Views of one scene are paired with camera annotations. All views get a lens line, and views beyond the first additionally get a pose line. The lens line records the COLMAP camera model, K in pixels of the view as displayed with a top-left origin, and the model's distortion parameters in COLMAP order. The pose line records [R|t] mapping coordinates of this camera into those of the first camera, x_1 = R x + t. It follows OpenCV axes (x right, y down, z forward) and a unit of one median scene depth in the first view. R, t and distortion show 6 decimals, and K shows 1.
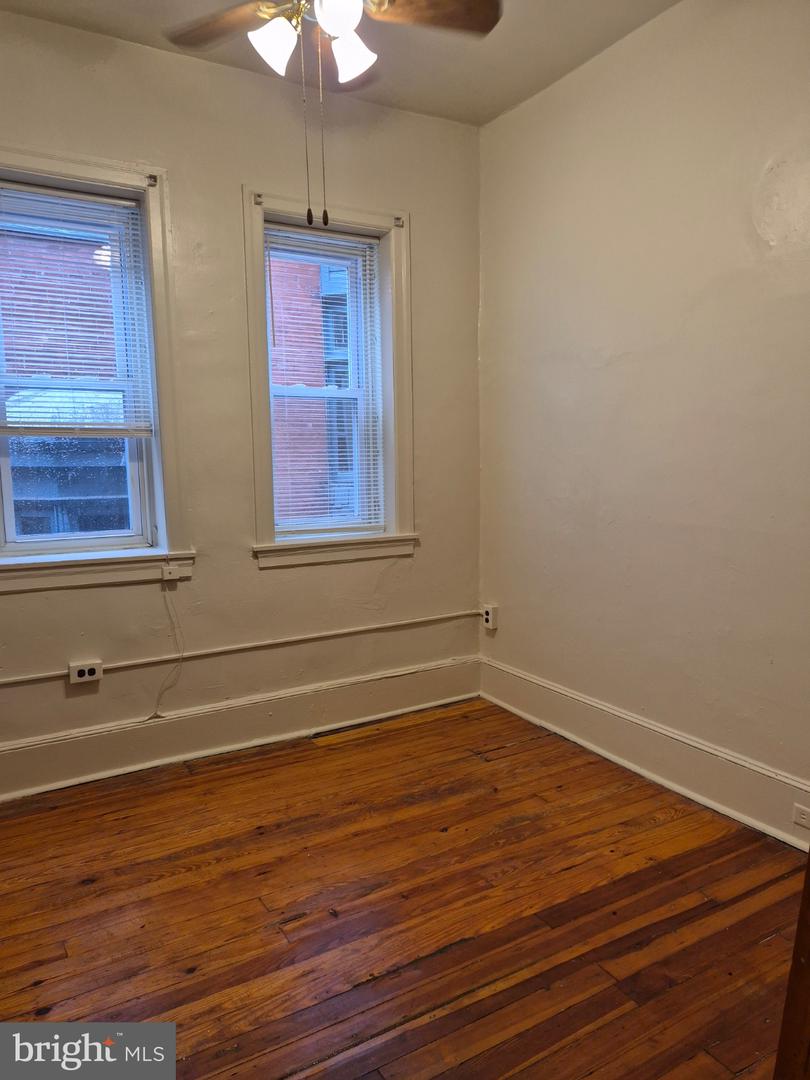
lens RADIAL K [[747.5, 0, 405.0], [0, 747.5, 540.0], [0, 0, 1]] dist [0.084424, -0.083506]
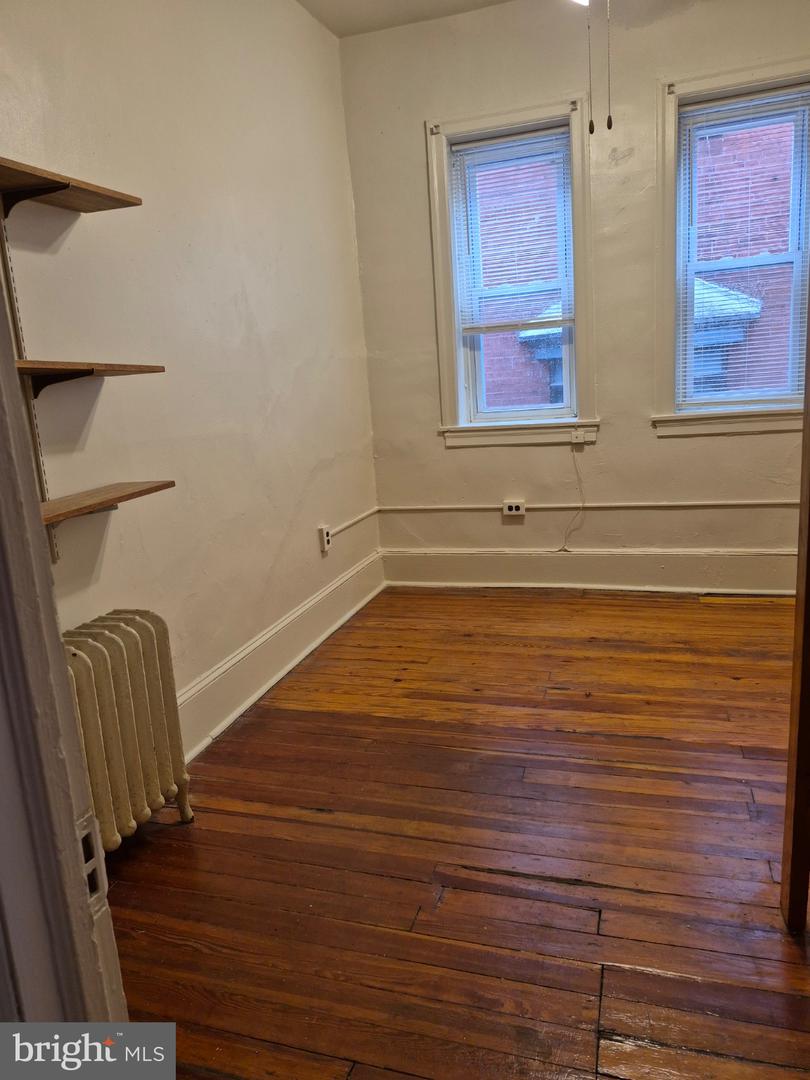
lens RADIAL K [[754.0, 0, 407.4], [0, 754.0, 531.6], [0, 0, 1]] dist [0.081653, -0.097124]
pose [[0.662784, 0.116332, -0.739719, 0.466535], [-0.021764, 0.990434, 0.136260, 0.035381], [0.748494, -0.074212, 0.658975, -0.045098]]
